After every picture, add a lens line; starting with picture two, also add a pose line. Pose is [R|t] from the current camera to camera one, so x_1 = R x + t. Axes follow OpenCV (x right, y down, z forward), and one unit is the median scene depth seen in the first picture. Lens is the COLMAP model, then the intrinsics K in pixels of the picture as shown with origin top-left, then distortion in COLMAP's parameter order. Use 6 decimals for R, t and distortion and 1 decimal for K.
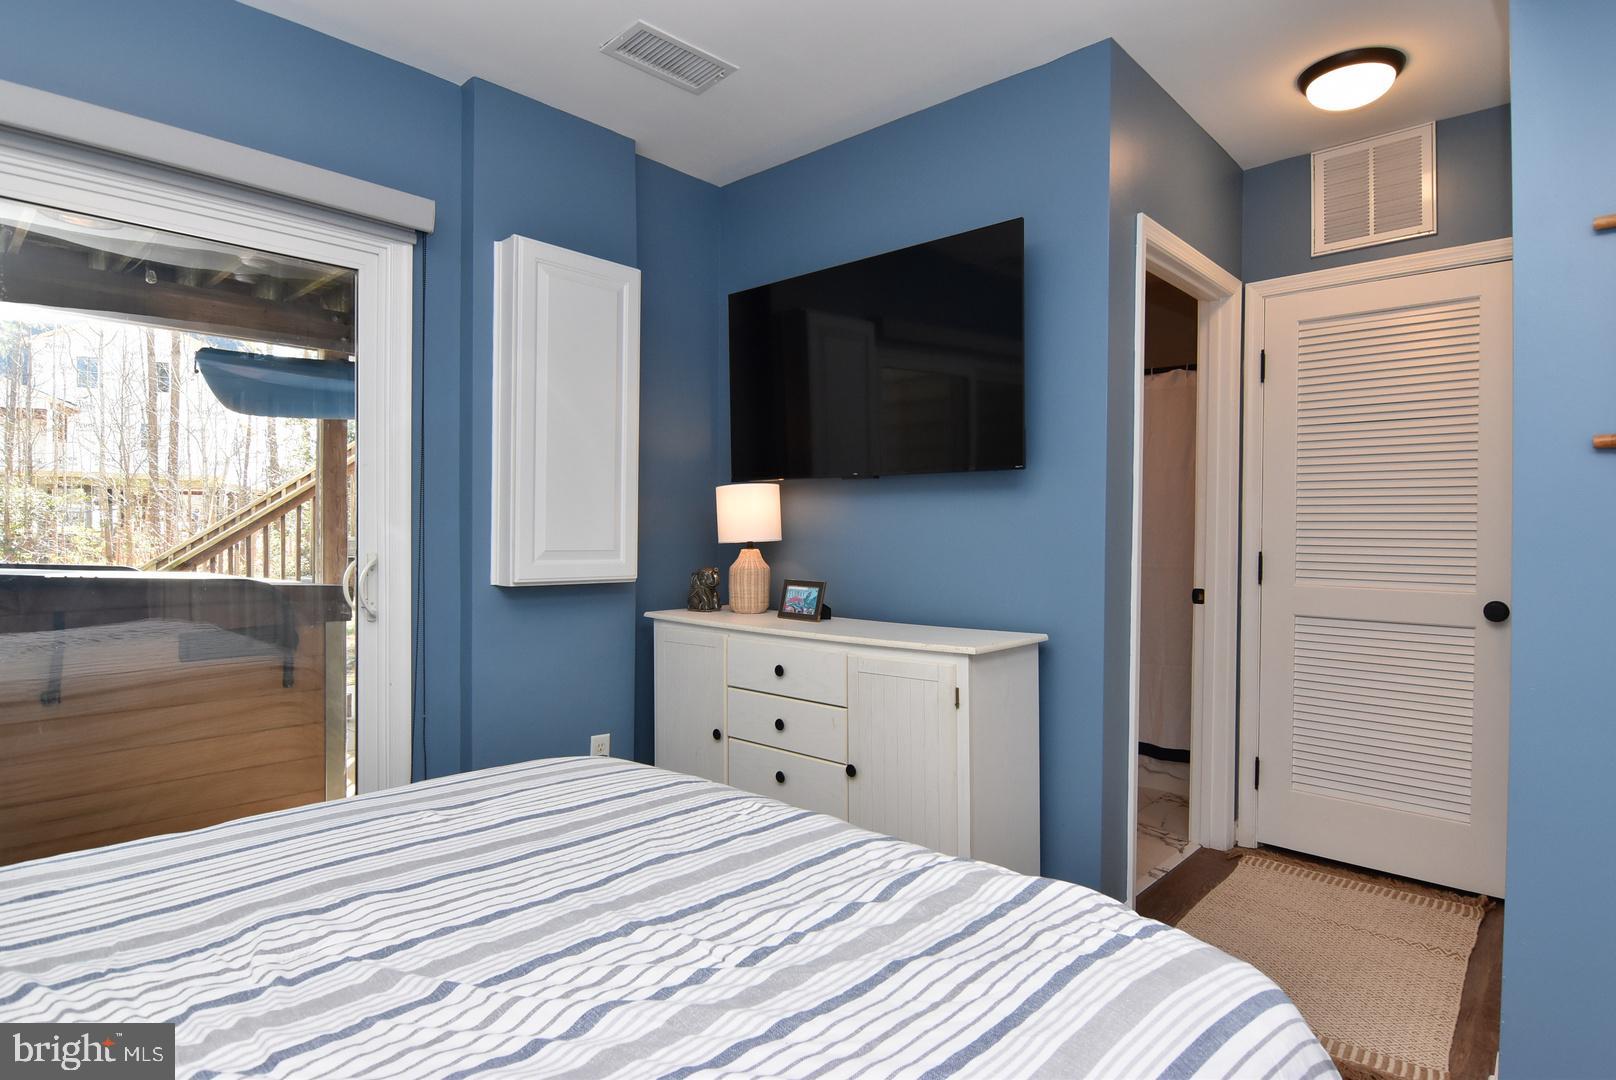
lens RADIAL K [[858.0, 0, 813.6], [0, 858.0, 536.2], [0, 0, 1]] dist [-0.010920, -0.004608]
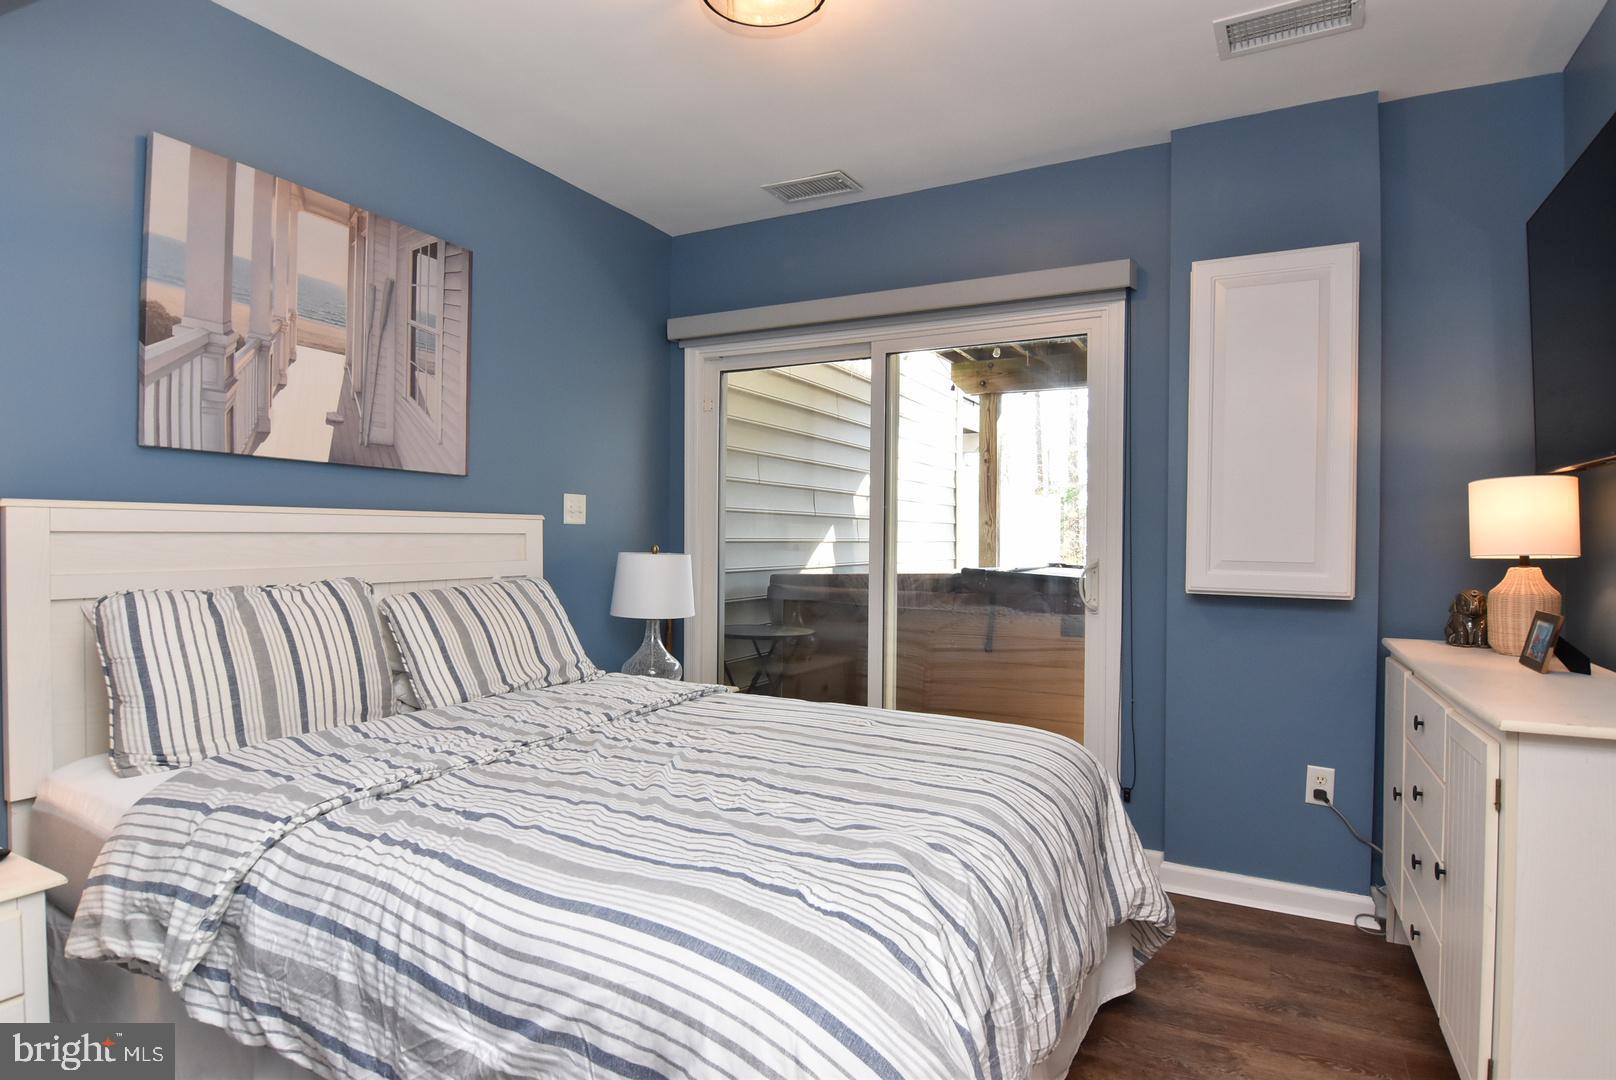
lens RADIAL K [[858.0, 0, 811.2], [0, 858.0, 540.5], [0, 0, 1]] dist [-0.010920, -0.004608]
pose [[0.251473, -0.003465, -0.967858, 0.572672], [-0.013299, 0.999887, -0.007035, 0.006757], [0.967773, 0.014641, 0.251399, 0.289594]]
